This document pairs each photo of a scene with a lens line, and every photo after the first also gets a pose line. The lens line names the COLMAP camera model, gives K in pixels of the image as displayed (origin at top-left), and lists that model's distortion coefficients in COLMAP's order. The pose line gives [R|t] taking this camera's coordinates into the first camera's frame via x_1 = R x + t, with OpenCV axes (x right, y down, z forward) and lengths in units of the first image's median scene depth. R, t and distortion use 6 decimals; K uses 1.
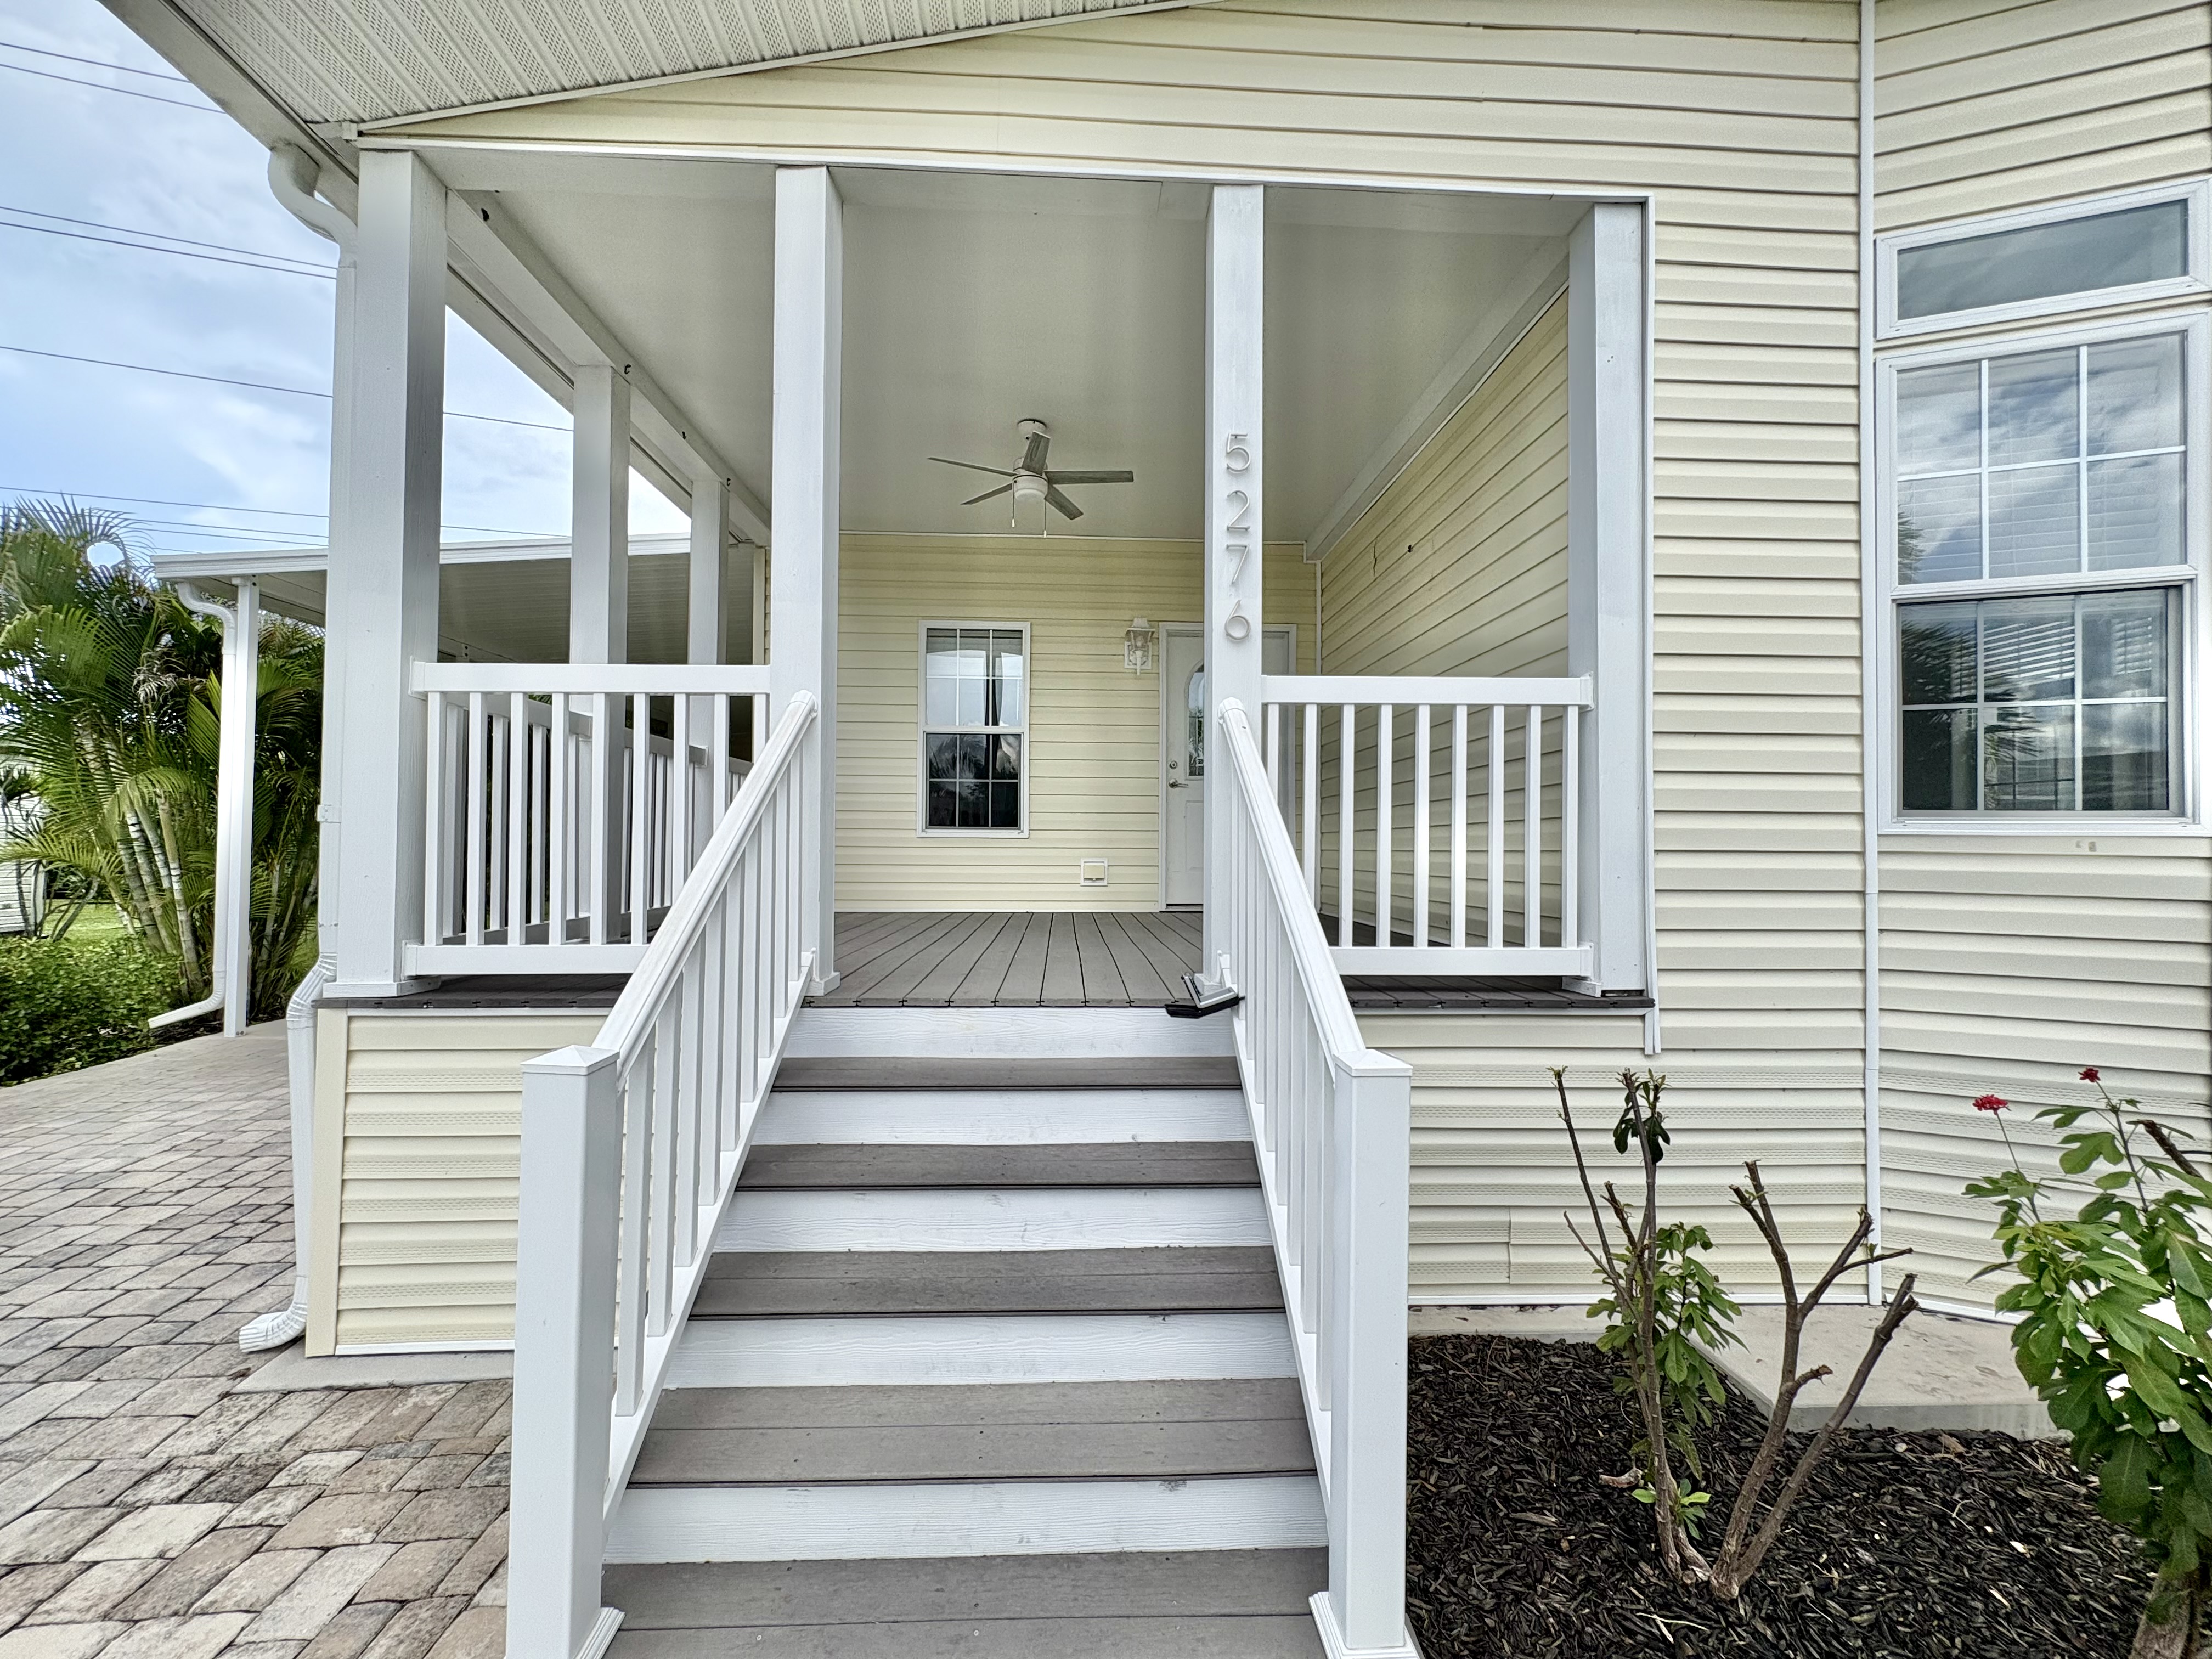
lens RADIAL K [[883.2, 0, 1103.1], [0, 883.2, 837.6], [0, 0, 1]] dist [-0.002329, -0.000250]
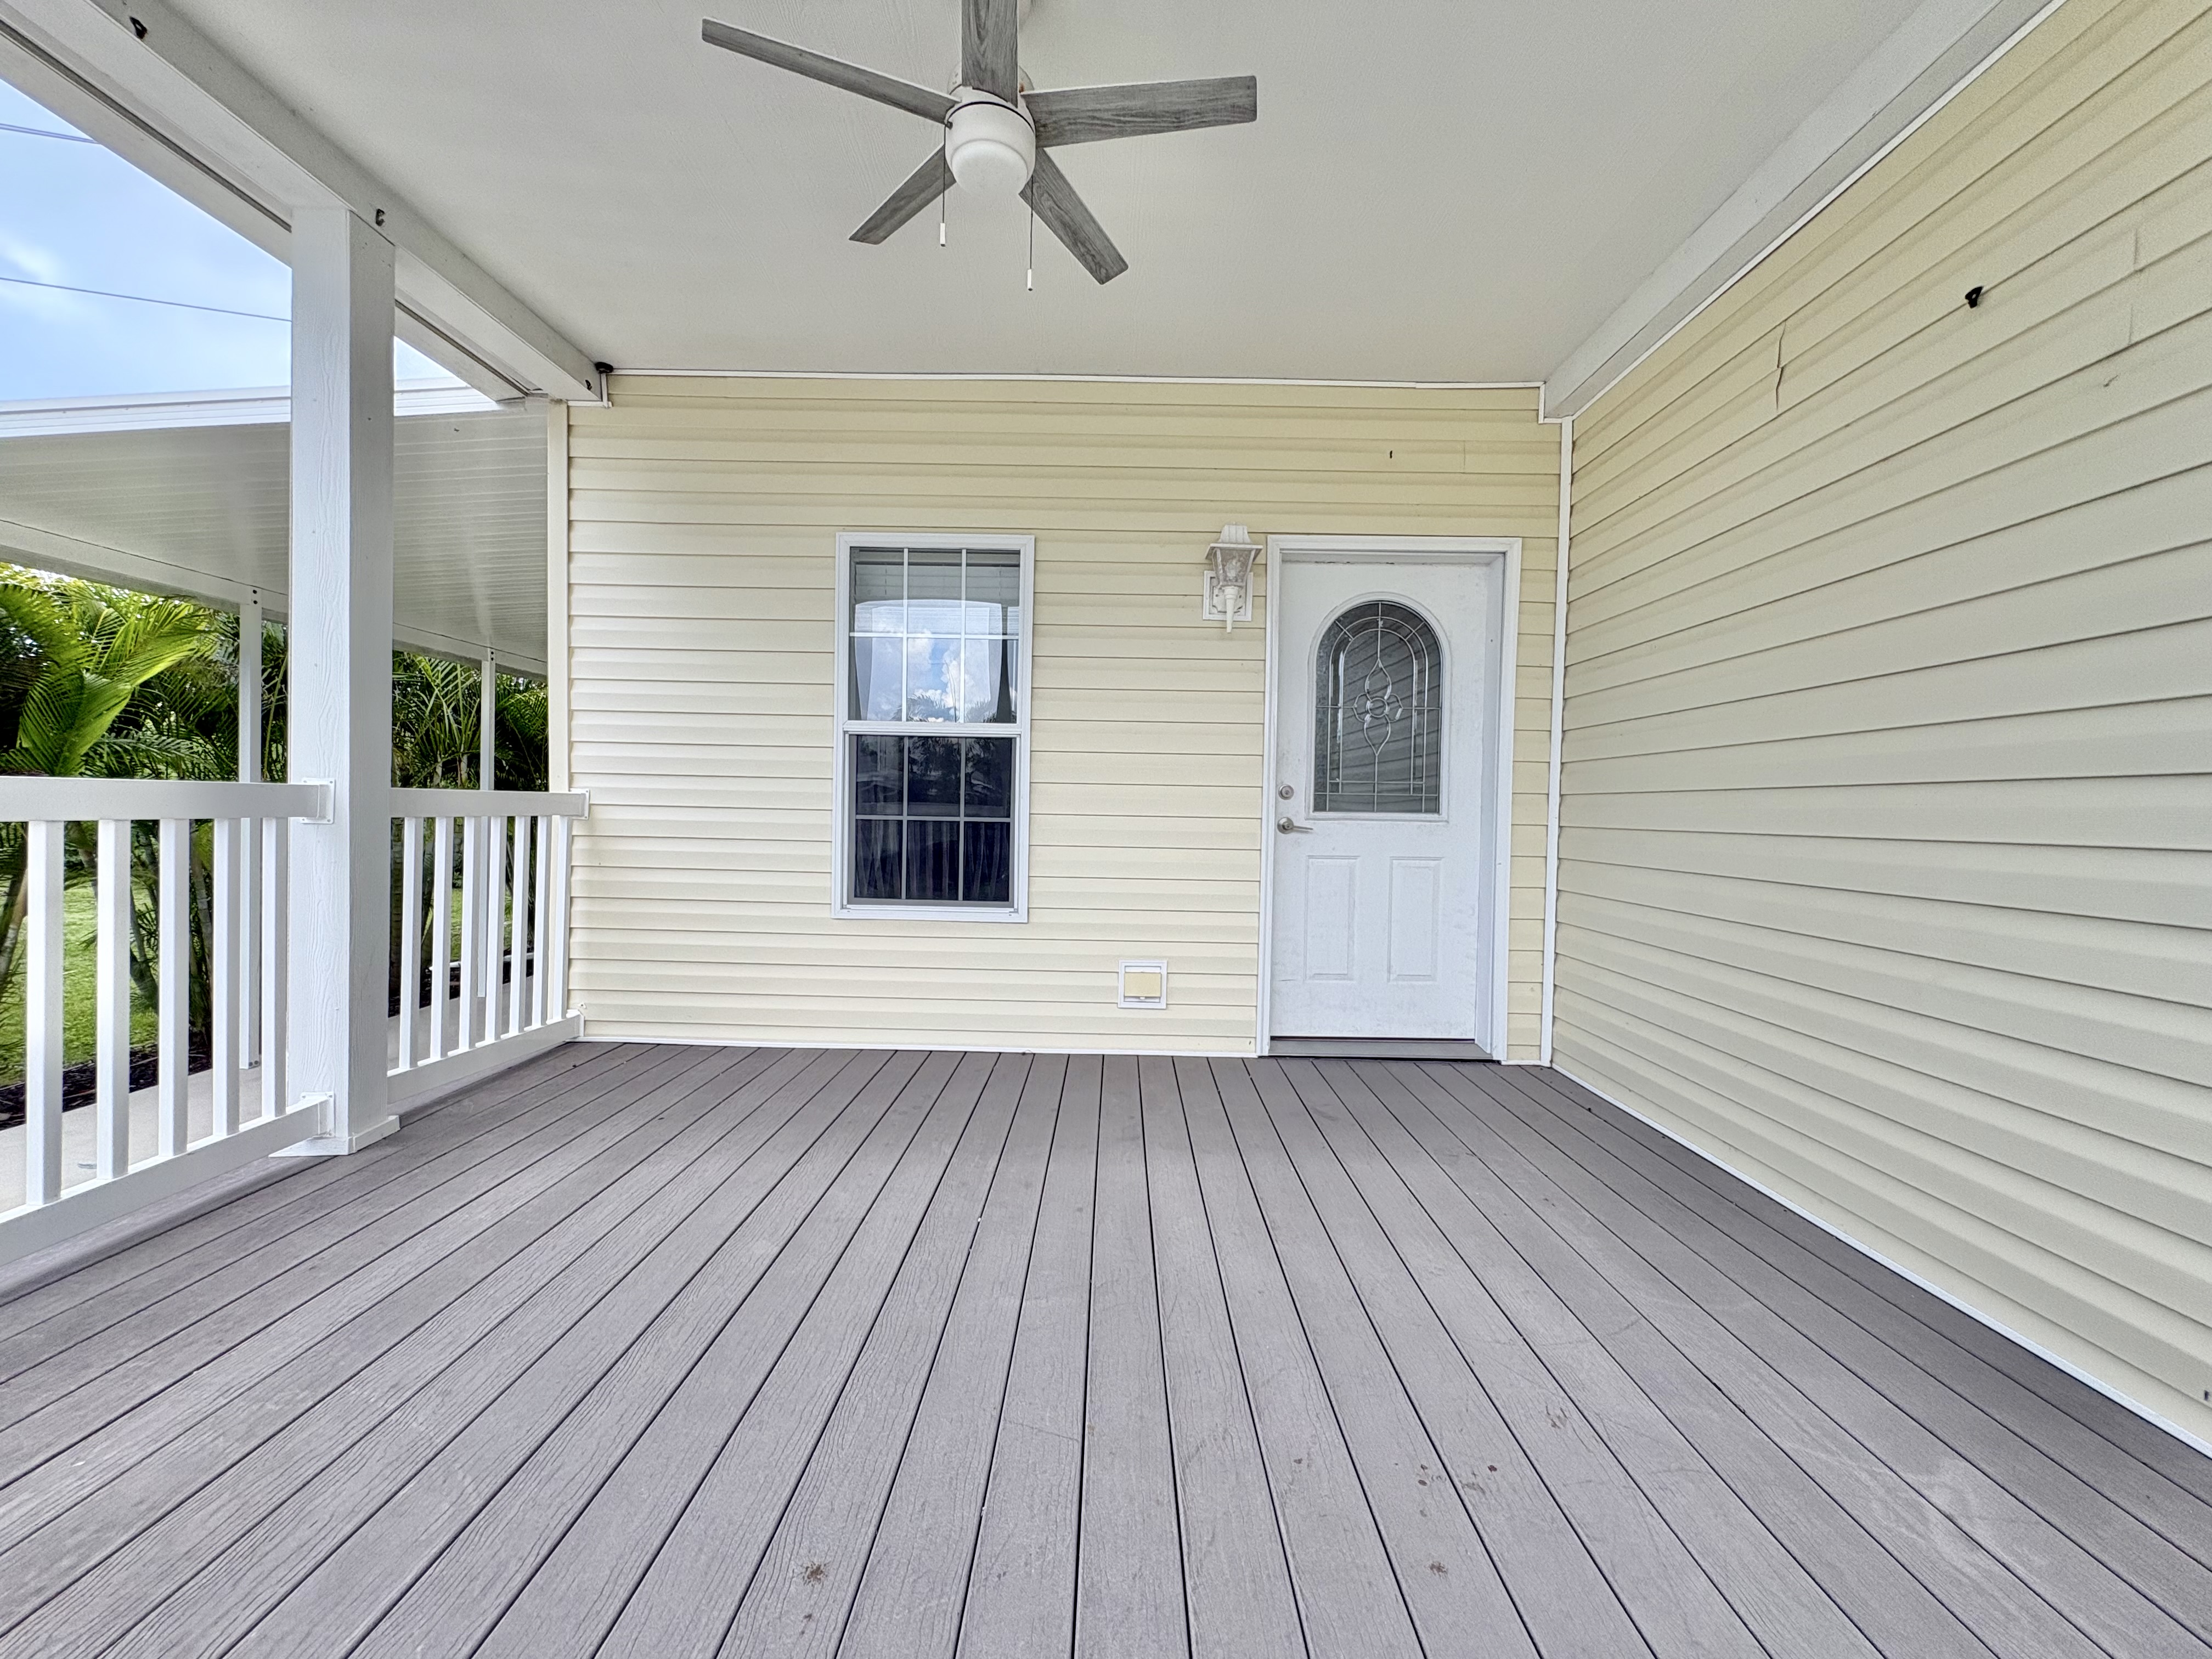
lens RADIAL K [[883.2, 0, 1104.1], [0, 883.2, 814.3], [0, 0, 1]] dist [-0.002329, -0.000250]
pose [[0.998110, 0.013826, -0.059872, -0.002758], [-0.012916, 0.999795, 0.015562, -0.077475], [0.060075, -0.014759, 0.998085, 0.443107]]
